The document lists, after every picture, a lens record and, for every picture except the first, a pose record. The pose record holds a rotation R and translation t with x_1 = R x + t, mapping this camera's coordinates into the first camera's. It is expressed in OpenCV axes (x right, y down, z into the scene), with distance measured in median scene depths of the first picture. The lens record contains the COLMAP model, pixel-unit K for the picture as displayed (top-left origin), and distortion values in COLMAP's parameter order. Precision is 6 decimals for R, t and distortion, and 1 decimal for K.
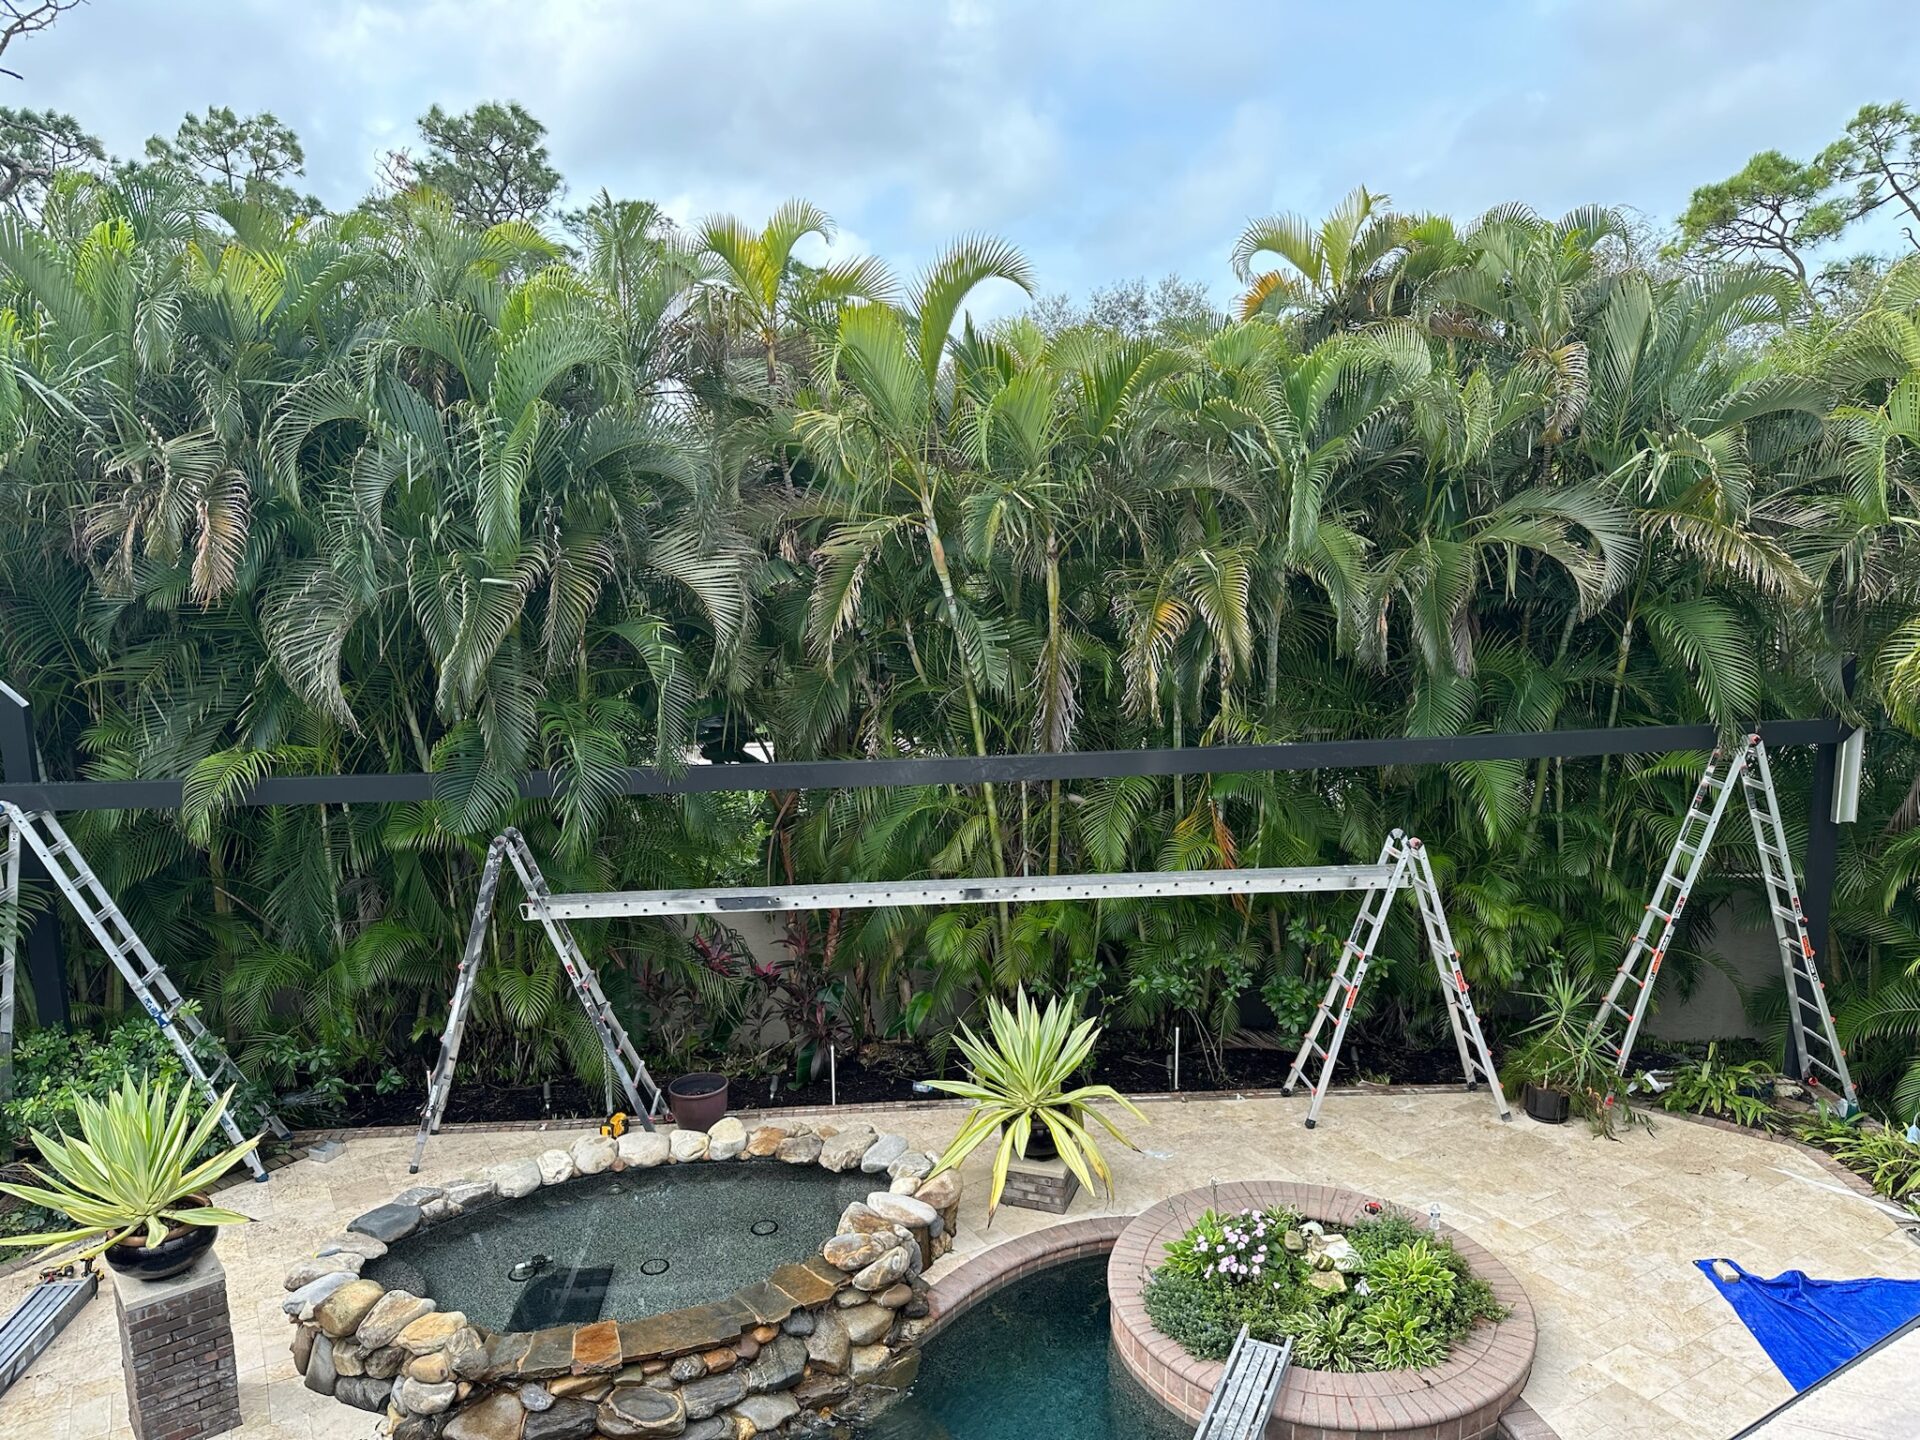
lens RADIAL K [[1349.1, 0, 953.7], [0, 1349.1, 711.9], [0, 0, 1]] dist [0.011106, -0.013063]
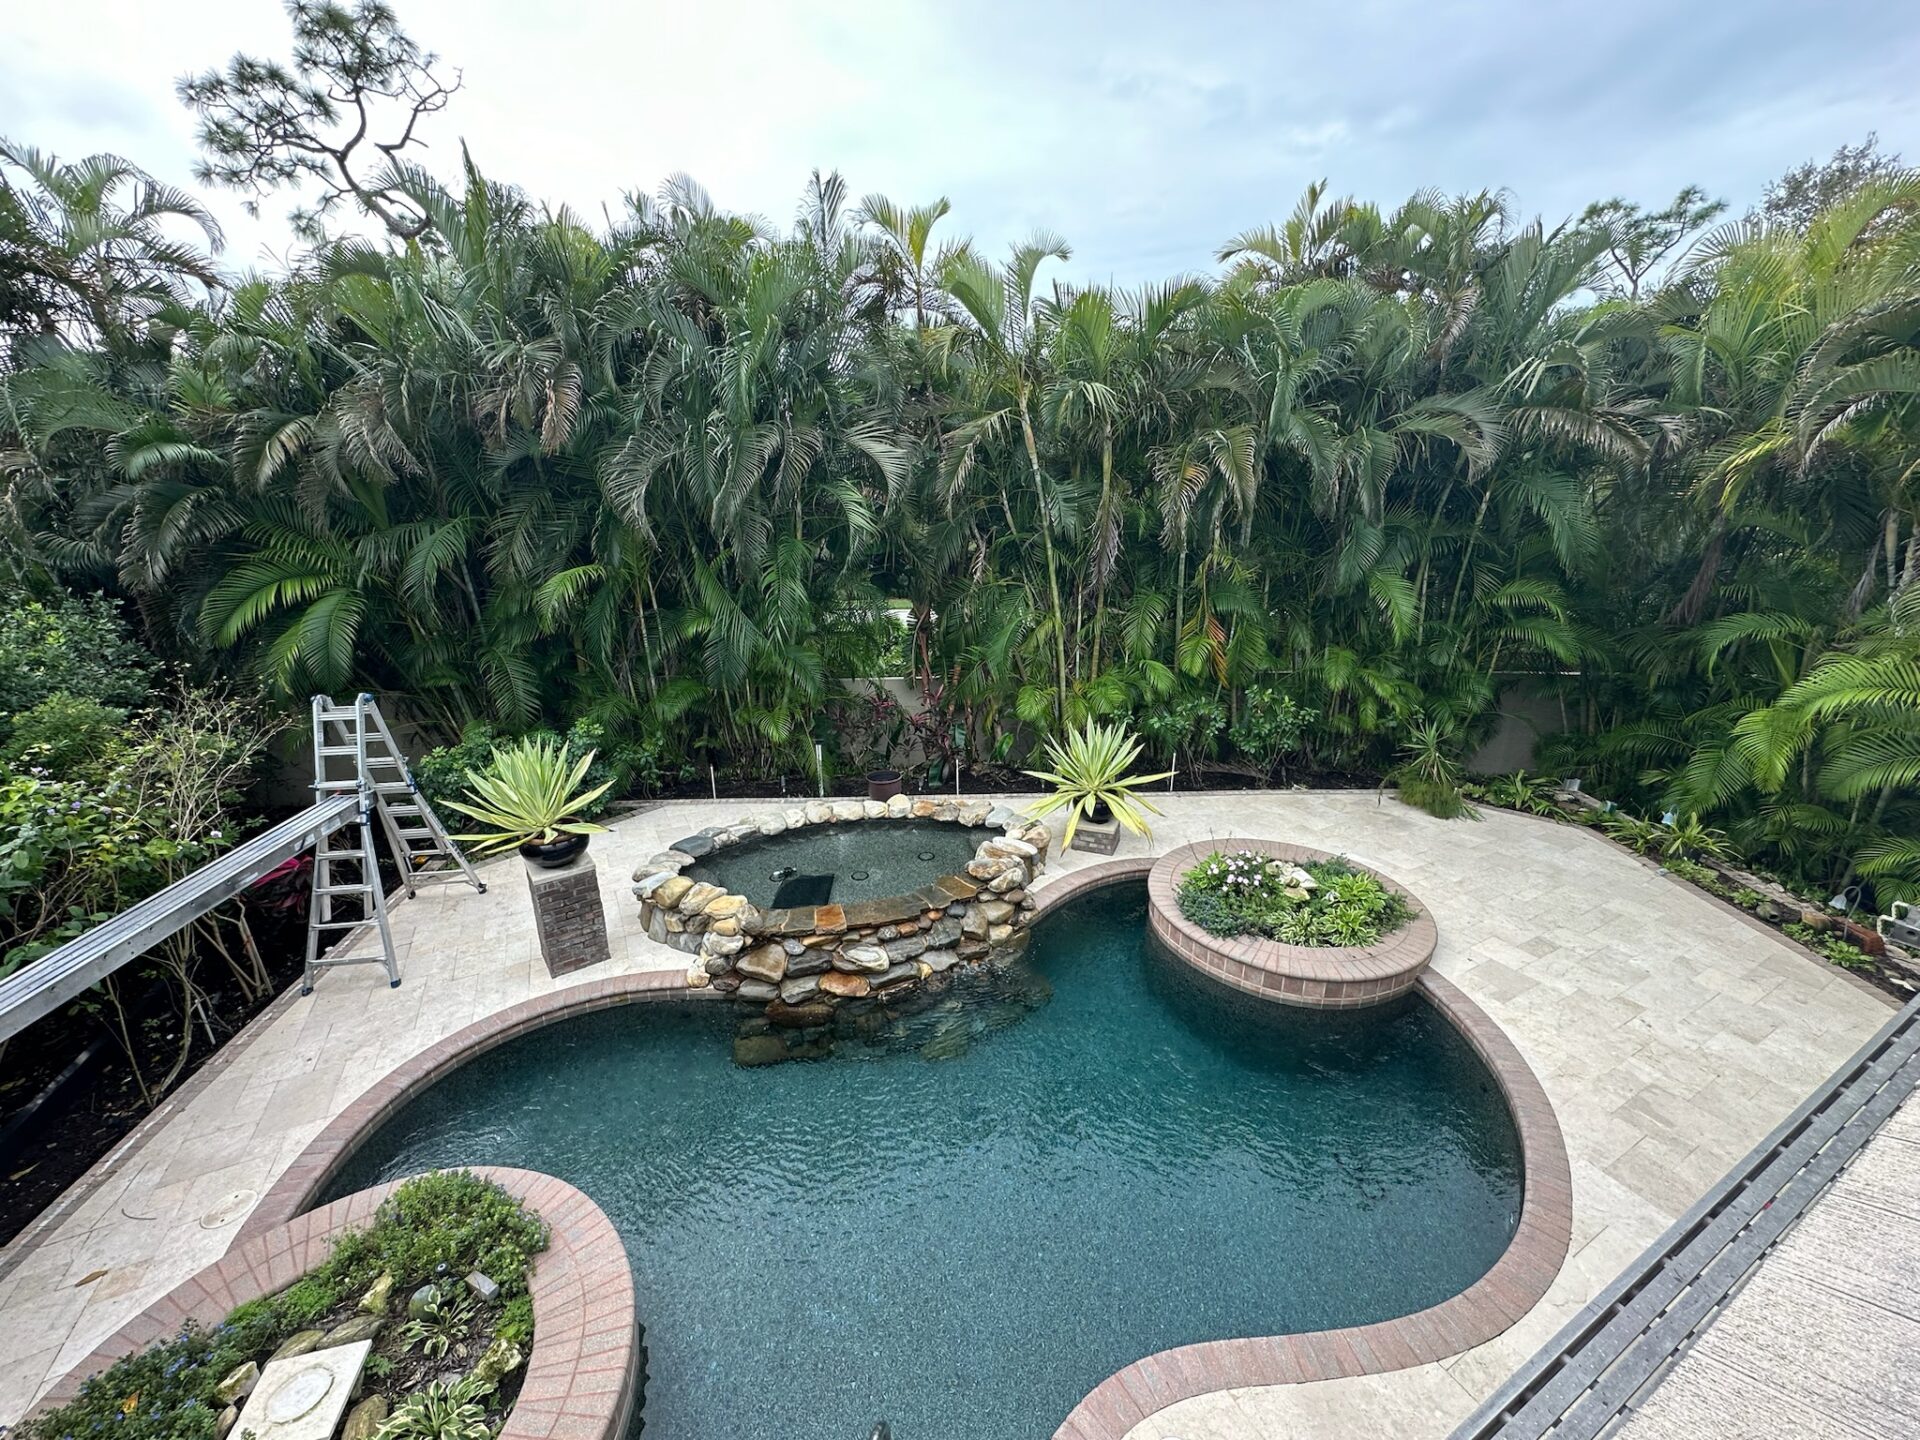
lens RADIAL K [[761.3, 0, 956.0], [0, 761.3, 723.2], [0, 0, 1]] dist [0.000011, -0.000584]
pose [[0.999175, 0.017400, -0.036708, -0.082559], [-0.012271, 0.990688, 0.135596, 0.113682], [0.038725, -0.135033, 0.990084, 0.148432]]
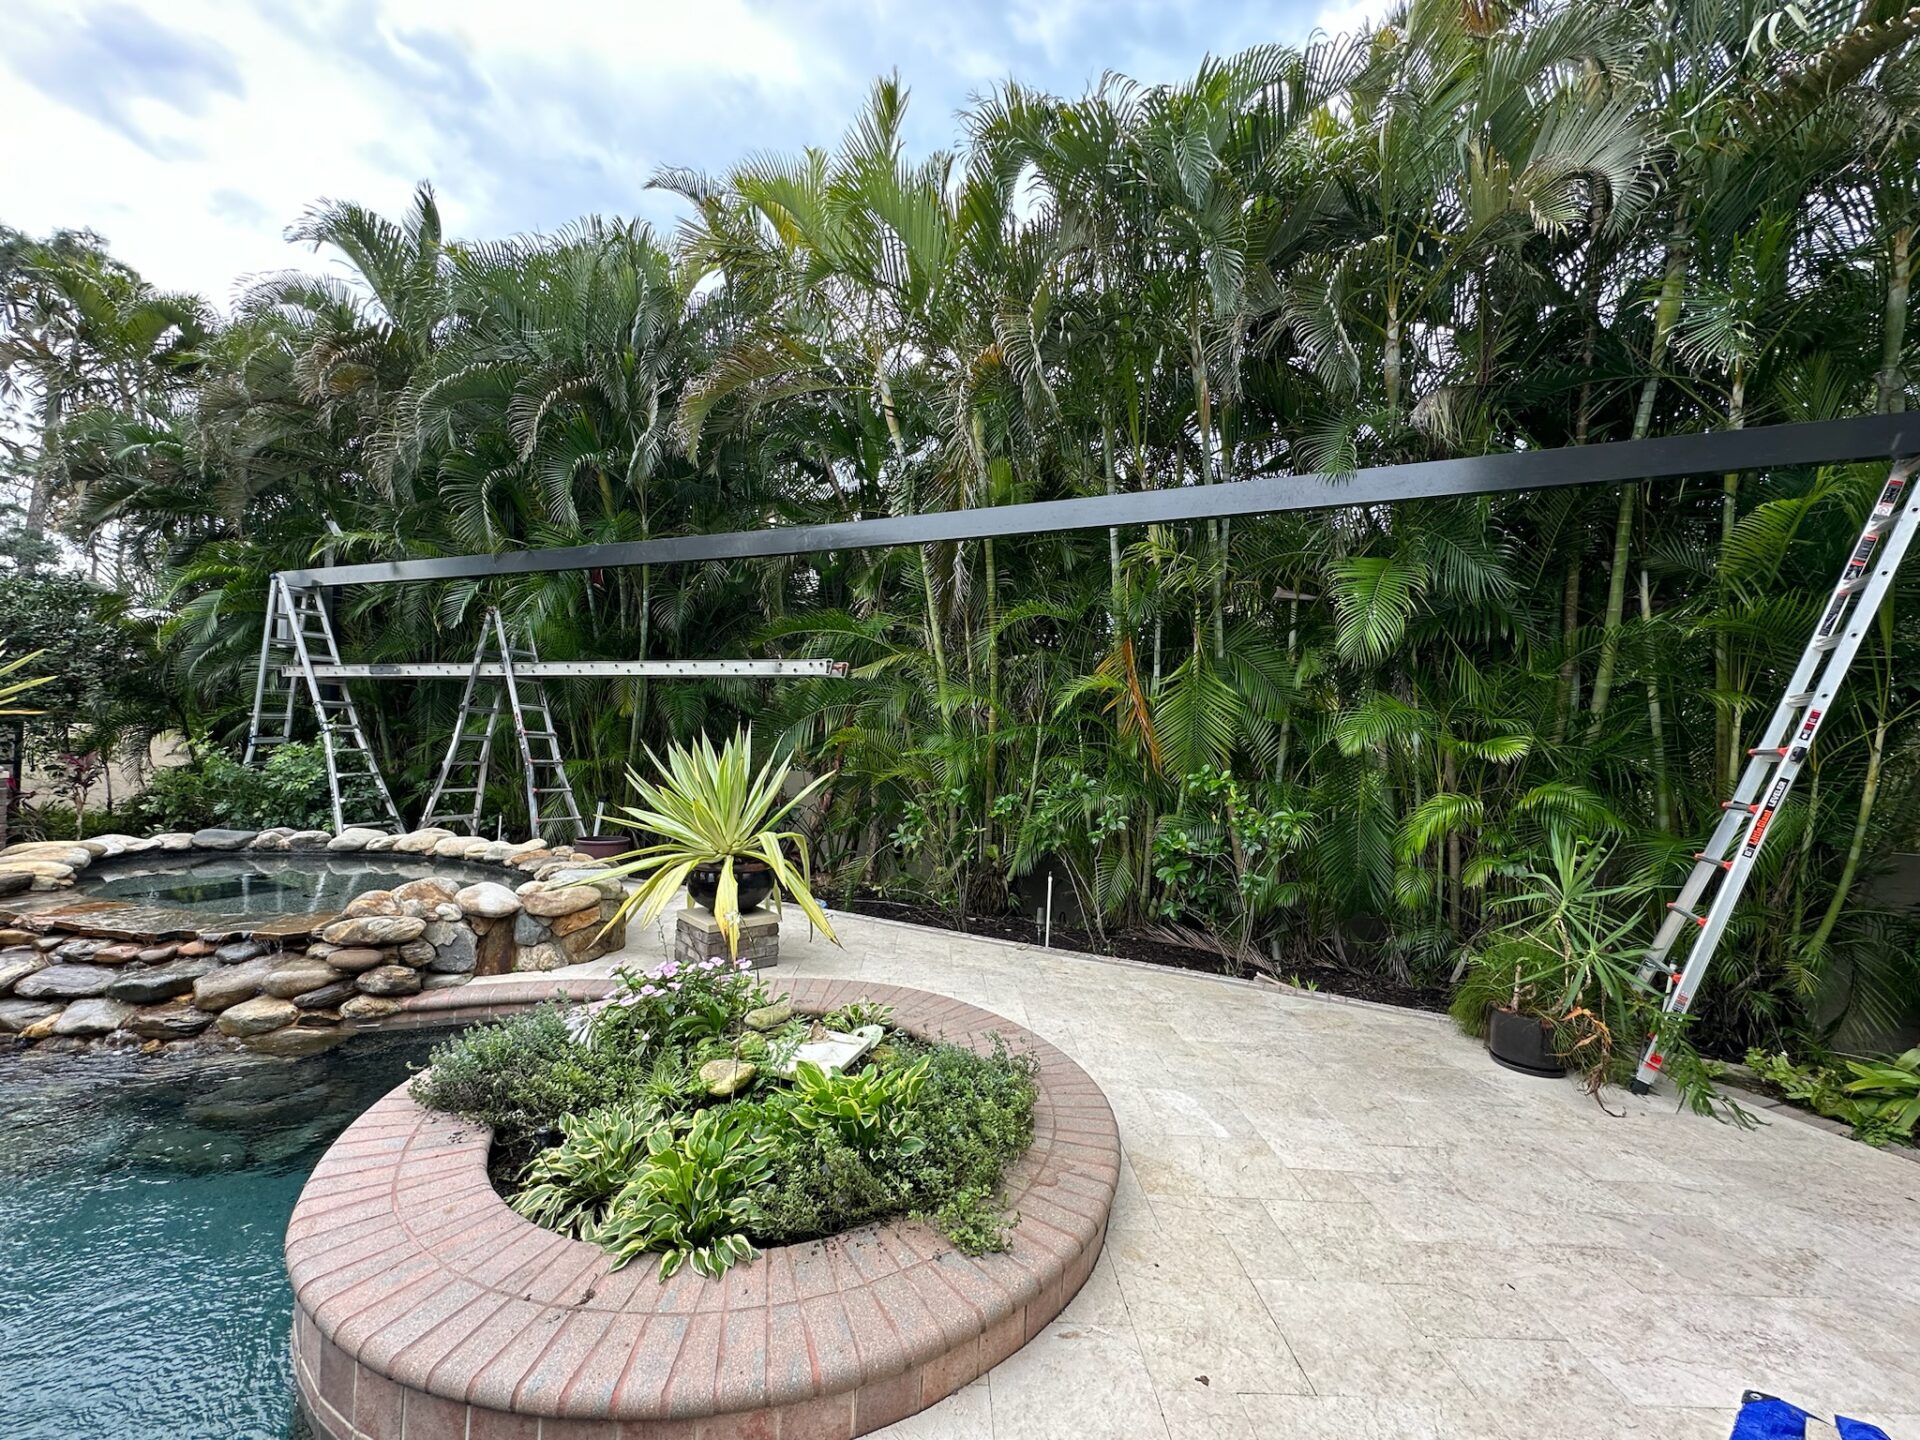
lens RADIAL K [[761.3, 0, 963.0], [0, 761.3, 734.3], [0, 0, 1]] dist [0.000011, -0.000584]
pose [[0.875541, 0.046559, -0.480896, 0.501305], [-0.130142, 0.981283, -0.141937, 0.313452], [0.465286, 0.186856, 0.865213, 0.741454]]
